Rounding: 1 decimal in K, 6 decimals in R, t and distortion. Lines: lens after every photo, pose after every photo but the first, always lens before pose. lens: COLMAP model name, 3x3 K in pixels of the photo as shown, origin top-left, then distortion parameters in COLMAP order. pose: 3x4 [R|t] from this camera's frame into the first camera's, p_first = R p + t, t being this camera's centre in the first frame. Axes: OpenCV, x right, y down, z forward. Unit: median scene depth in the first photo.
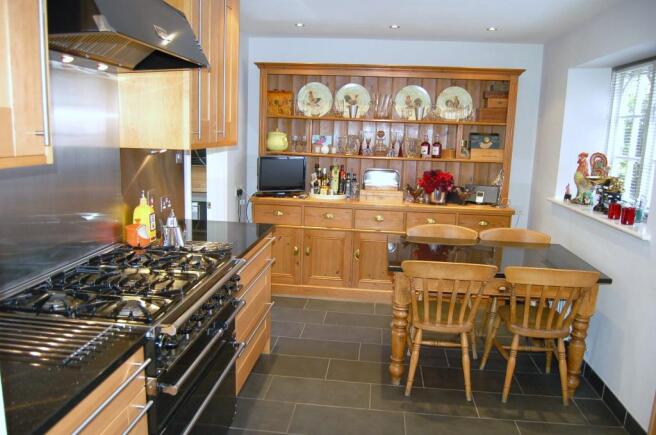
lens RADIAL K [[522.5, 0, 325.5], [0, 522.5, 215.5], [0, 0, 1]] dist [-0.062084, -0.004412]
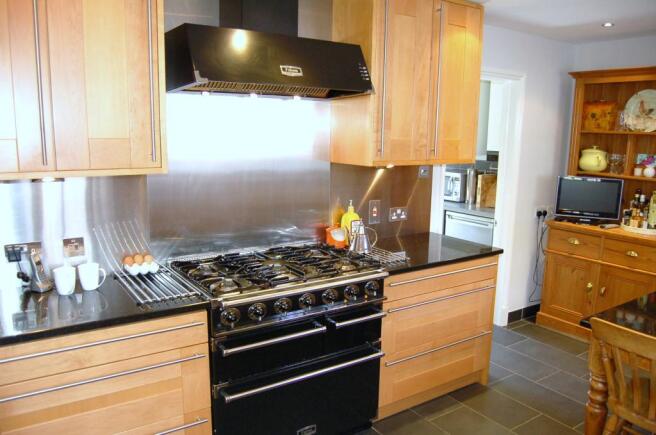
lens RADIAL K [[522.5, 0, 327.0], [0, 522.5, 218.5], [0, 0, 1]] dist [-0.062084, -0.004412]
pose [[0.647094, 0.107593, -0.754780, 0.284901], [-0.120569, 0.991976, 0.038039, -0.025563], [0.752816, 0.066388, 0.654874, 0.115152]]
